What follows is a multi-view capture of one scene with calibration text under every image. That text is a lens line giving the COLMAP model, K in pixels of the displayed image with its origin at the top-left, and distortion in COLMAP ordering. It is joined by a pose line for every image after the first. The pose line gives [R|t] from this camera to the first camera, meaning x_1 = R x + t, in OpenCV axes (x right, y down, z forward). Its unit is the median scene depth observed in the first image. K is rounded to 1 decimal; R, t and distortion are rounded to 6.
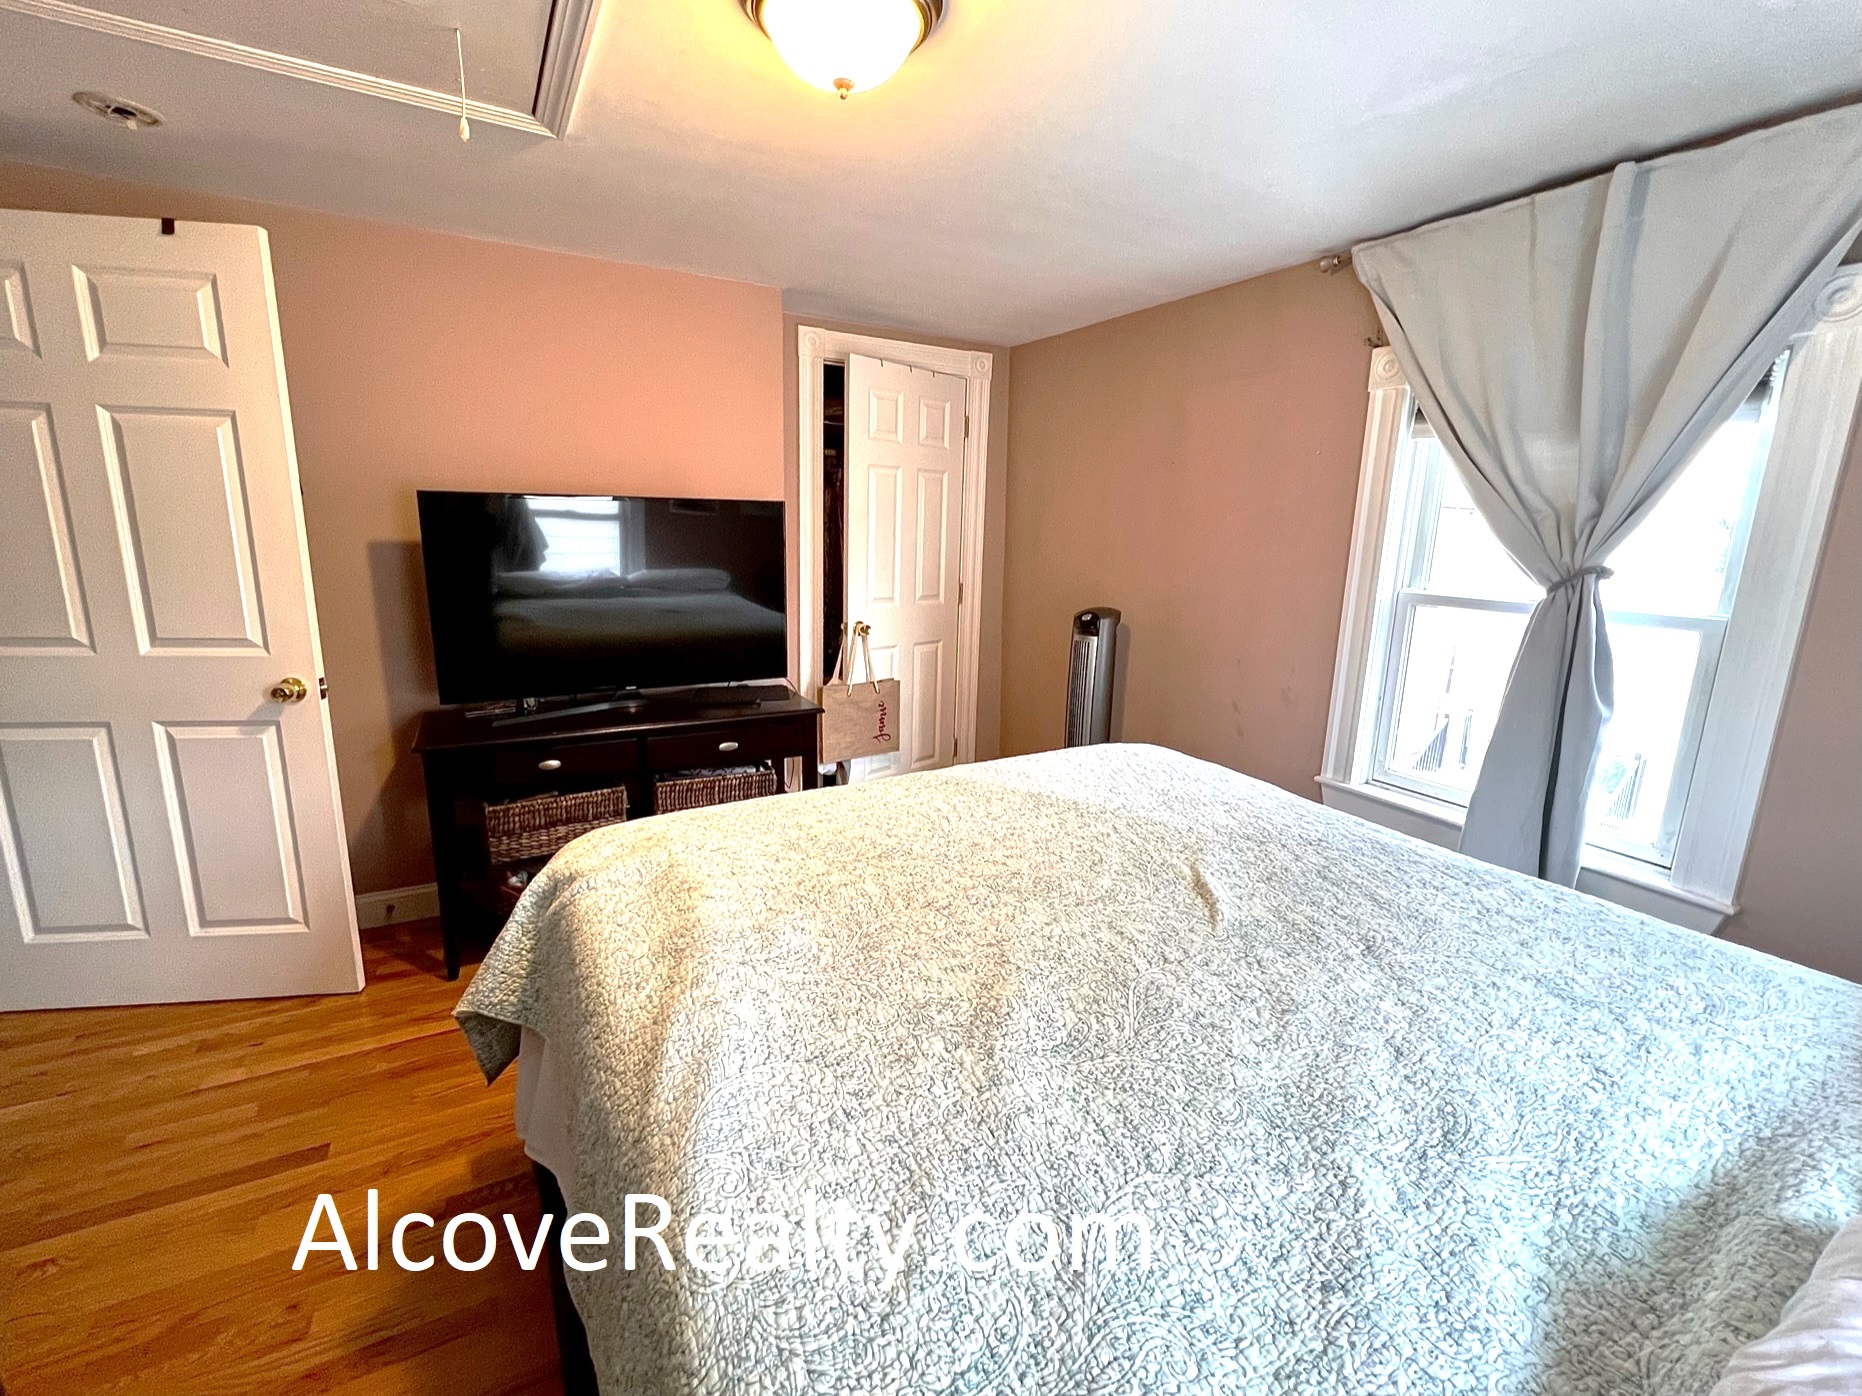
lens RADIAL K [[826.9, 0, 931.0], [0, 826.9, 698.0], [0, 0, 1]] dist [0.000630, 0.000058]
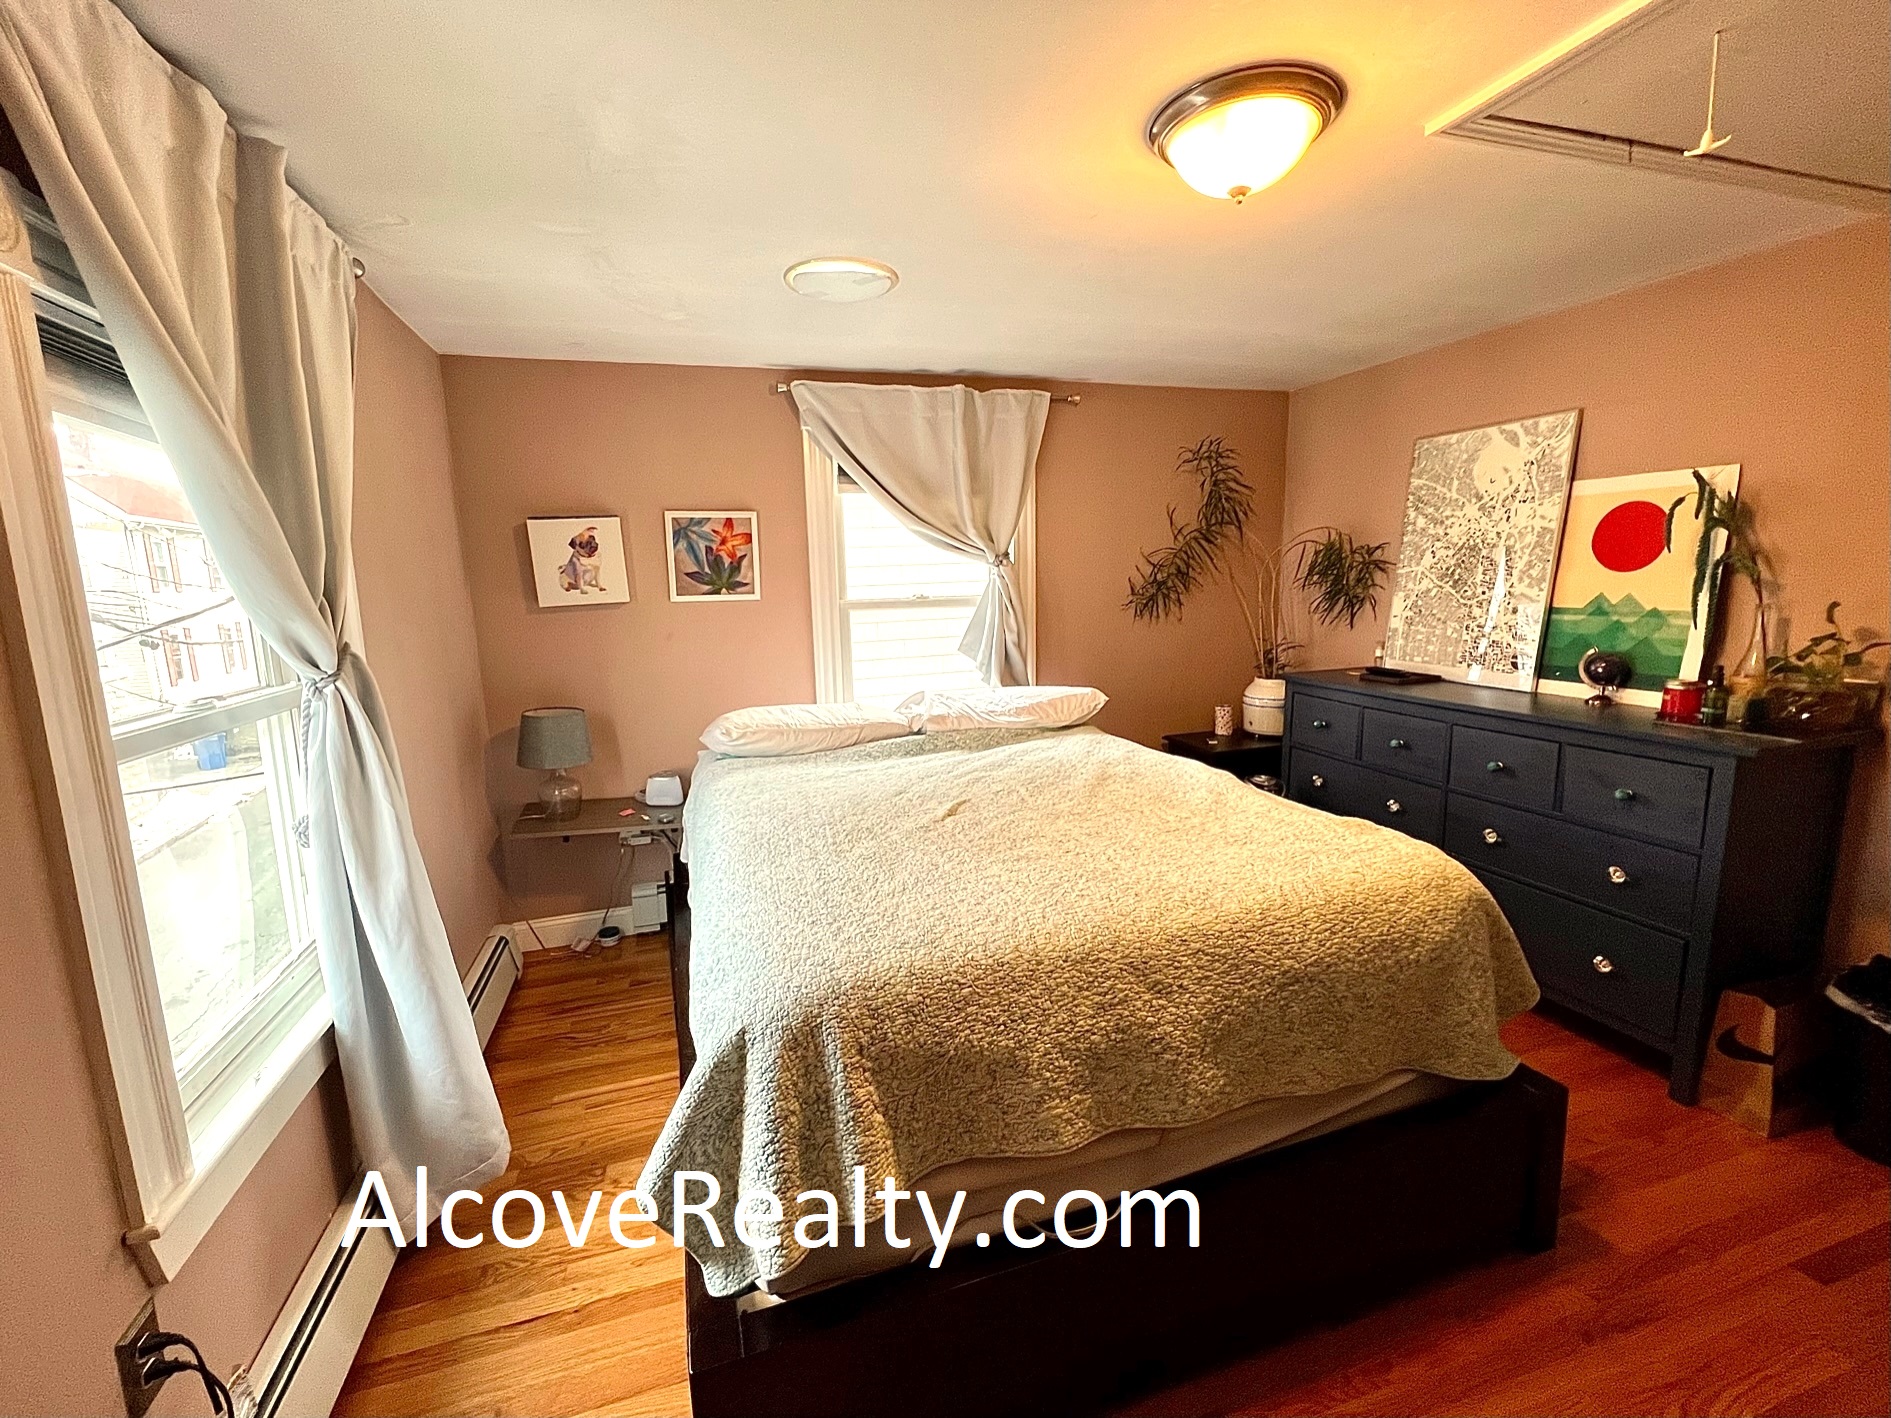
lens RADIAL K [[820.5, 0, 945.5], [0, 820.5, 709.0], [0, 0, 1]] dist [-0.000935, -0.000132]
pose [[-0.981012, -0.026797, 0.192086, 0.046508], [0.045583, 0.930809, 0.362651, -0.543167], [-0.188513, 0.364521, -0.911914, 2.466105]]
